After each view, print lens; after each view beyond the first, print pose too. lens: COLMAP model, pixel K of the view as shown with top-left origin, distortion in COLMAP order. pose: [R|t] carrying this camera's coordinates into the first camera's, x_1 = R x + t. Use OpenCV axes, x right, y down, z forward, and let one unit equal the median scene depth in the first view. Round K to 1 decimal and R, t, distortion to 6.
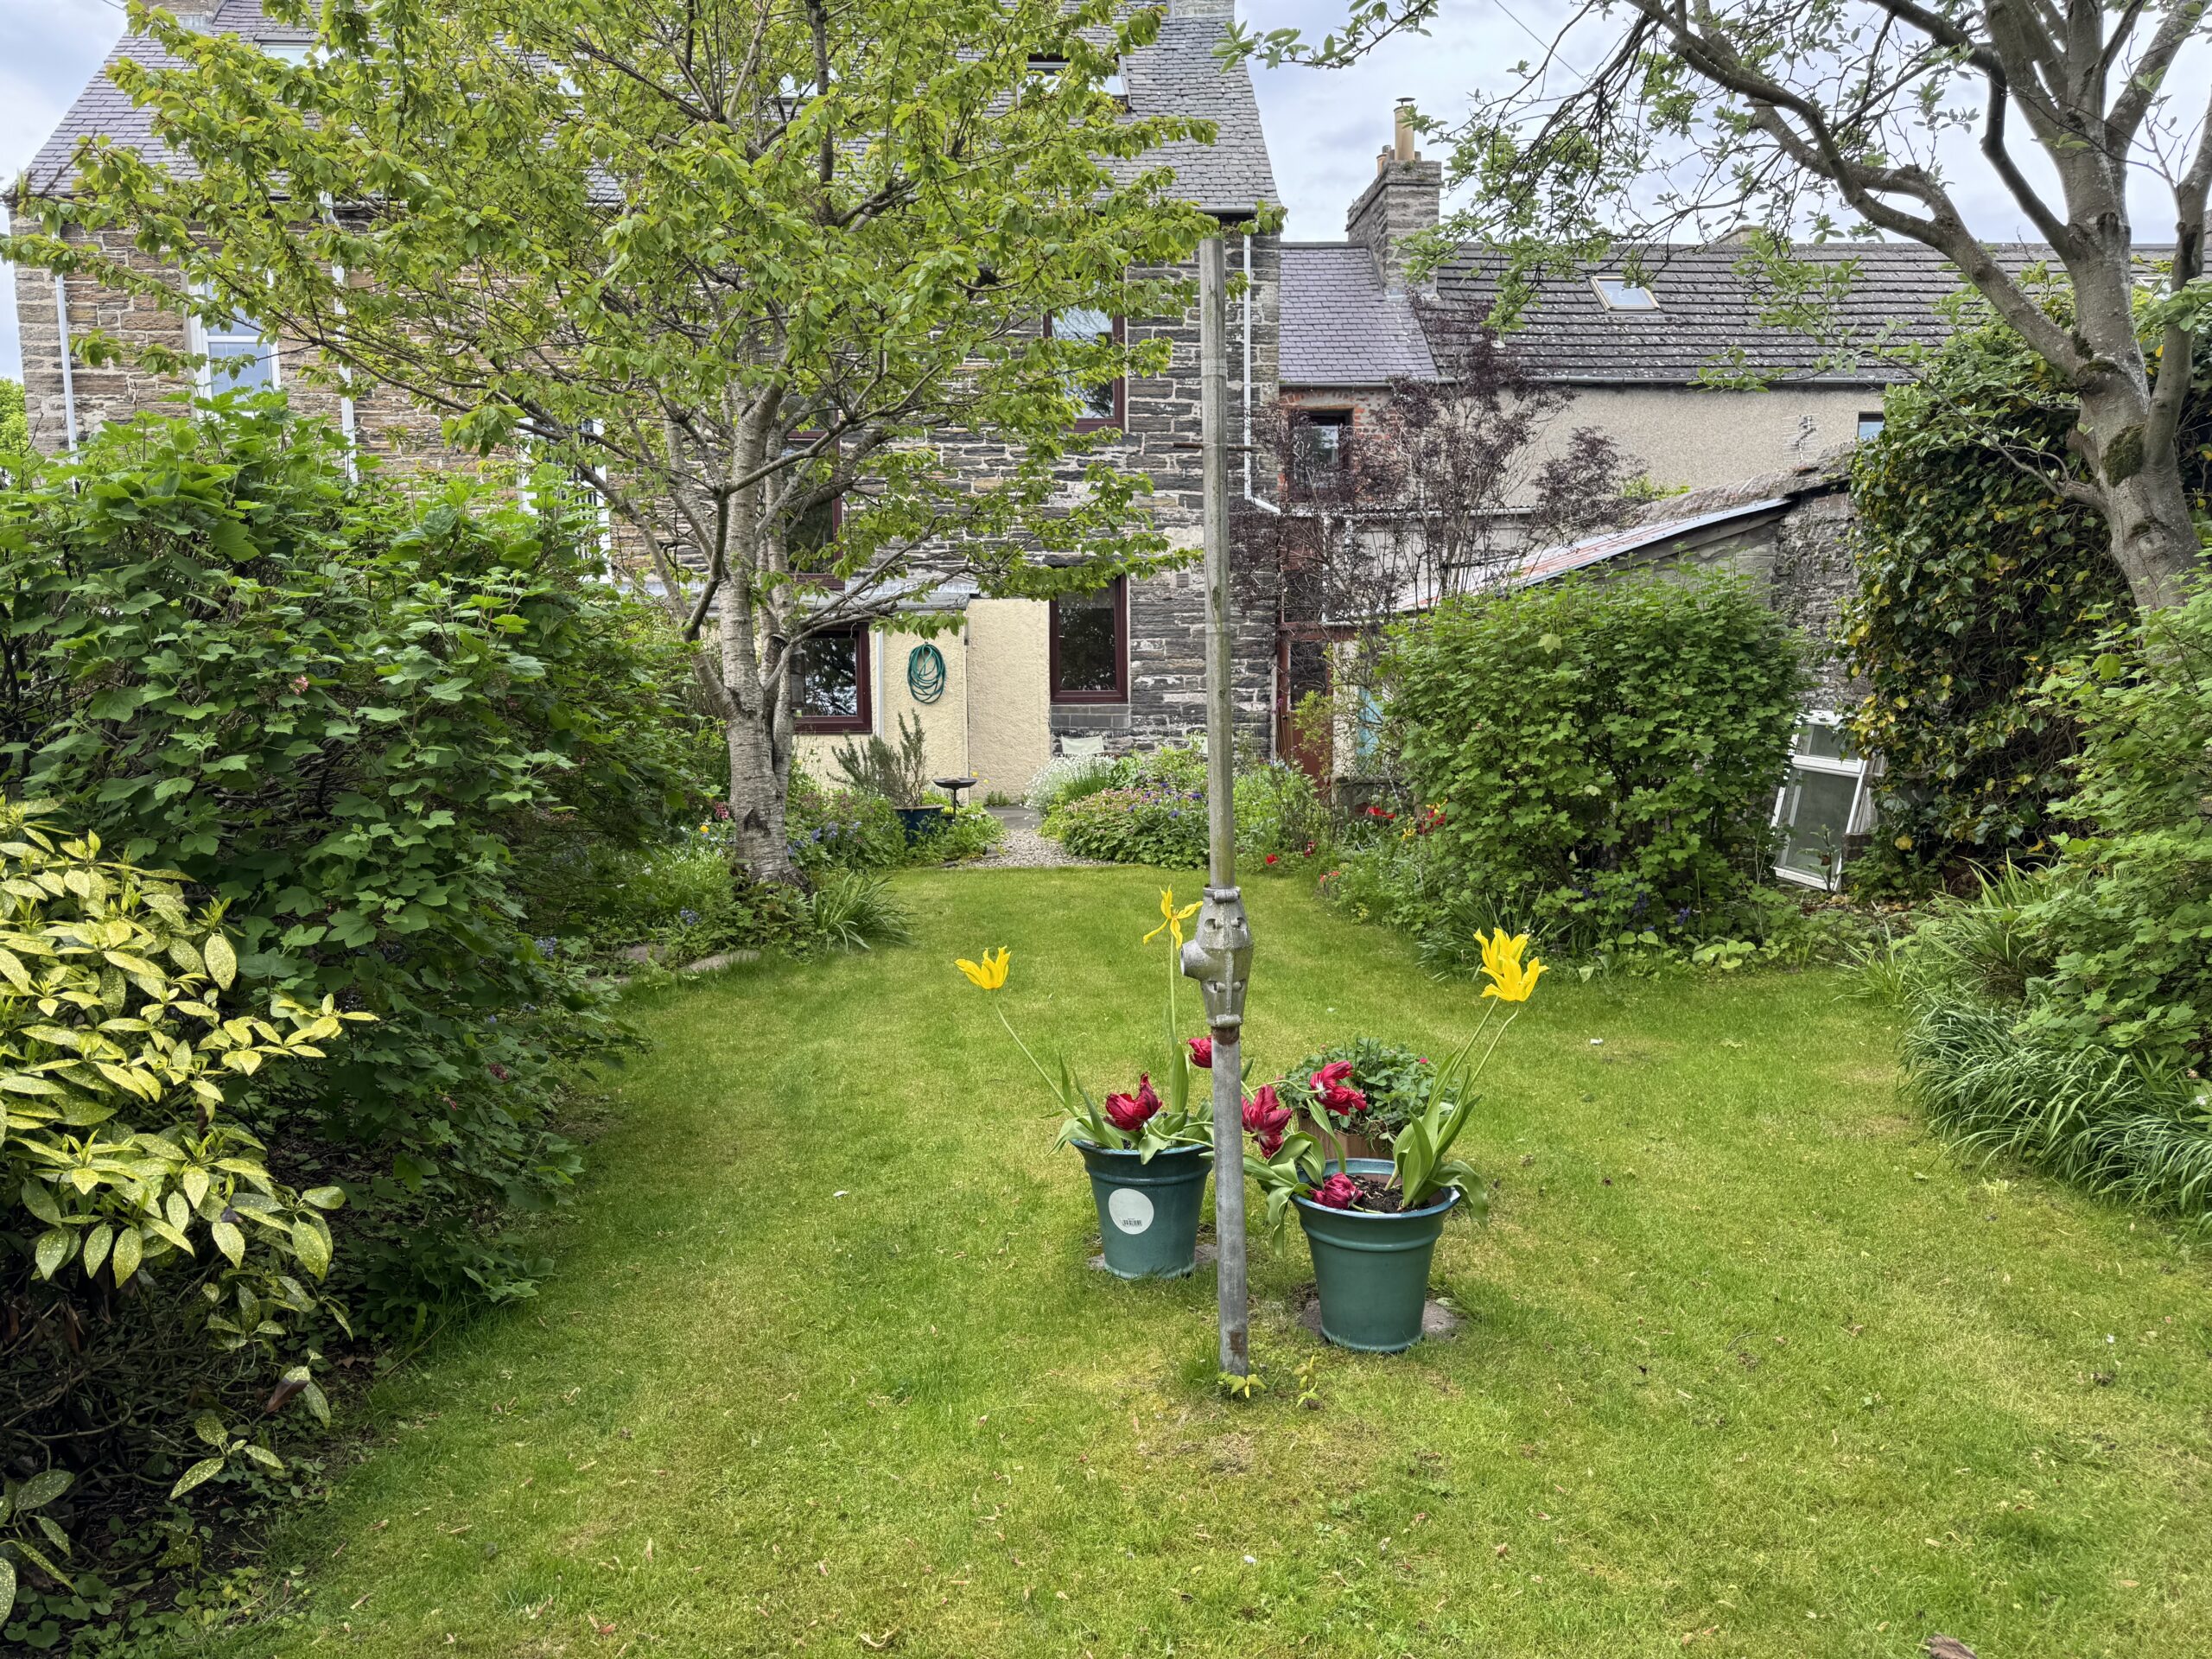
lens RADIAL K [[1552.0, 0, 1106.0], [0, 1552.0, 829.5], [0, 0, 1]] dist [0.113288, -0.150567]
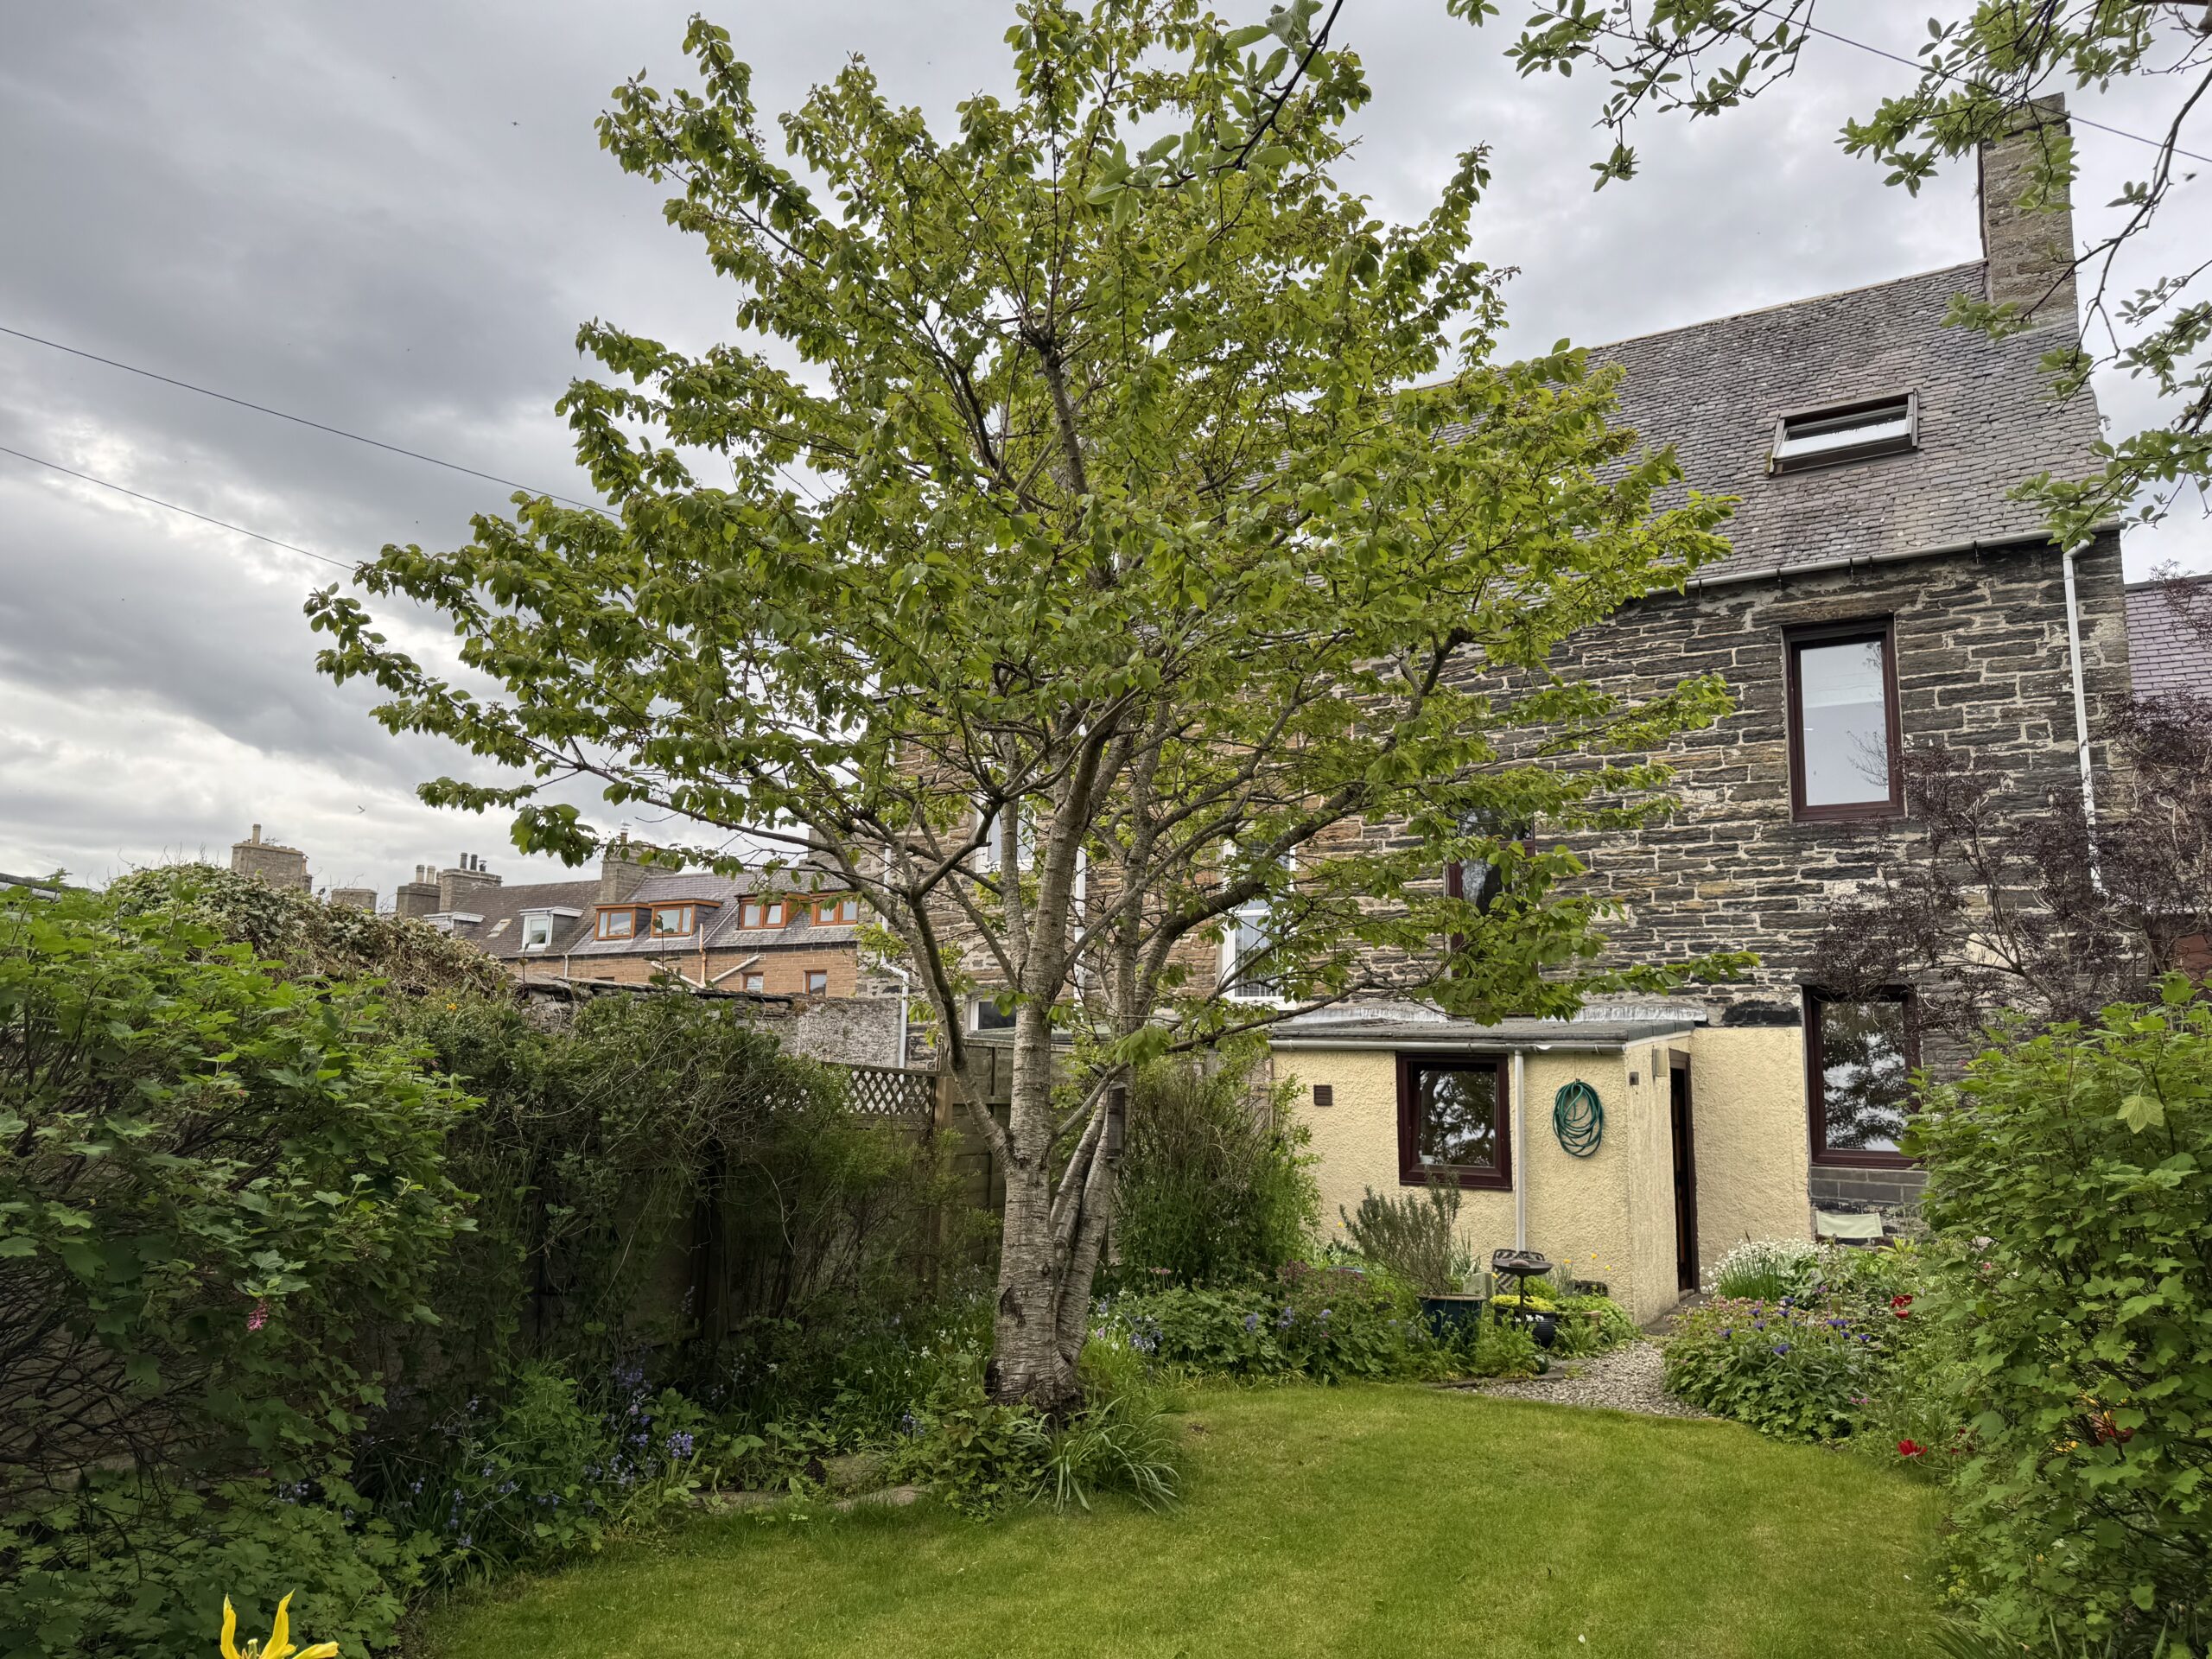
lens RADIAL K [[1569.2, 0, 1129.9], [0, 1569.2, 827.6], [0, 0, 1]] dist [0.043562, -0.023206]
pose [[0.831492, -0.067596, -0.551408, 0.127135], [-0.084078, 0.965824, -0.245184, -0.022516], [0.549137, 0.250230, 0.797392, 0.158329]]
